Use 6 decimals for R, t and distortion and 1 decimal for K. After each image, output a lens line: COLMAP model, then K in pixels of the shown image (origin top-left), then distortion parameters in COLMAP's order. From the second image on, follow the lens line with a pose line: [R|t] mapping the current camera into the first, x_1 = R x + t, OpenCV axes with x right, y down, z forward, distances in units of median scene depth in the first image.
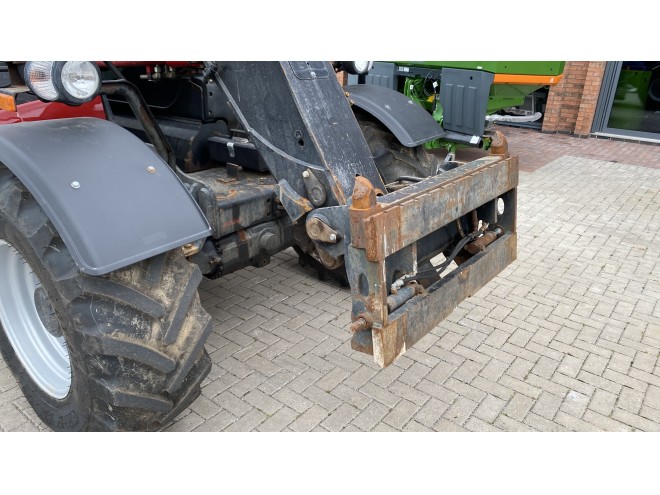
lens RADIAL K [[503.4, 0, 323.3], [0, 503.4, 250.0], [0, 0, 1]] dist [0.031218, -0.034720]
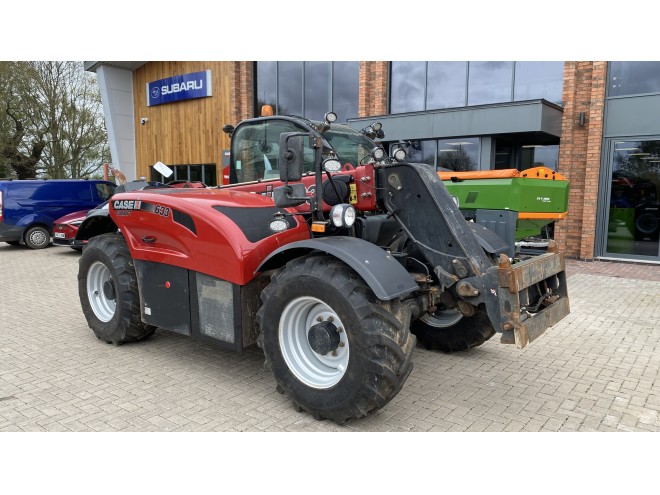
lens RADIAL K [[503.4, 0, 328.2], [0, 503.4, 252.1], [0, 0, 1]] dist [0.031218, -0.034720]
pose [[0.999736, -0.022962, 0.000726, -0.385973], [0.022324, 0.963557, -0.266570, 0.232744], [0.005422, 0.266516, 0.963815, -0.624338]]
